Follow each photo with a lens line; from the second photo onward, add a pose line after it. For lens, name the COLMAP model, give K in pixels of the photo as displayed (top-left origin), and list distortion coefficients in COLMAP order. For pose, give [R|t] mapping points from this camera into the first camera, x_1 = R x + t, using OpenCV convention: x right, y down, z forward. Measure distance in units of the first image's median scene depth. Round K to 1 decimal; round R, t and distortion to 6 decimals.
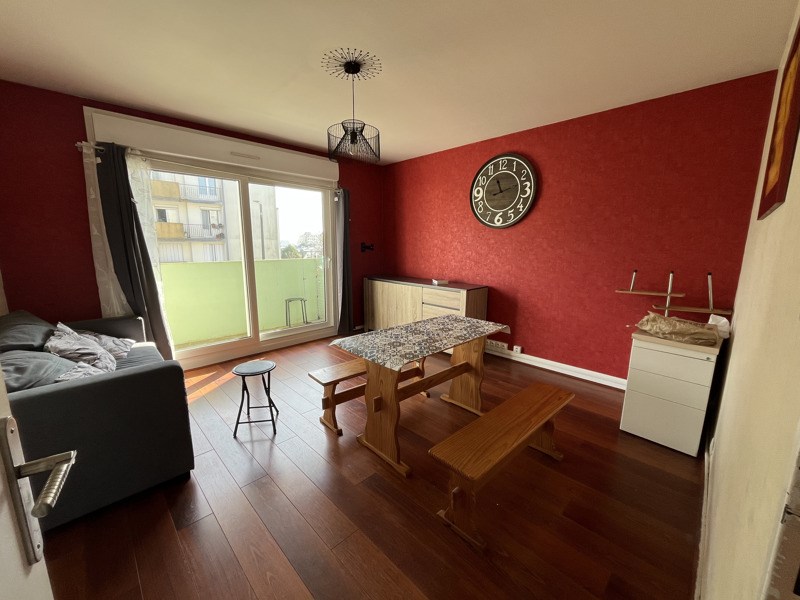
lens RADIAL K [[321.3, 0, 400.1], [0, 321.3, 299.2], [0, 0, 1]] dist [-0.000809, -0.000143]
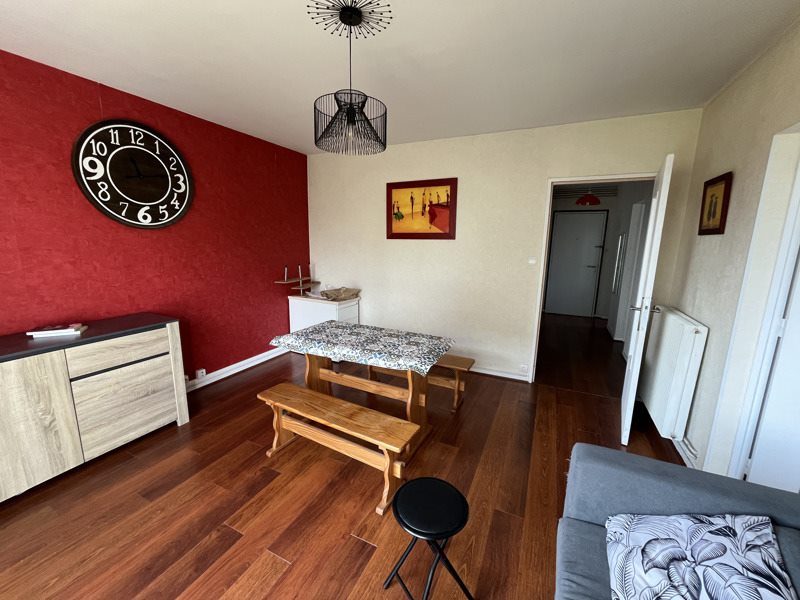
lens RADIAL K [[321.3, 0, 396.2], [0, 321.3, 299.4], [0, 0, 1]] dist [-0.000809, -0.000143]
pose [[-0.324558, -0.185272, 0.927543, -0.560209], [0.146904, 0.958856, 0.242929, -0.164001], [-0.934388, 0.215104, -0.283987, 0.728887]]
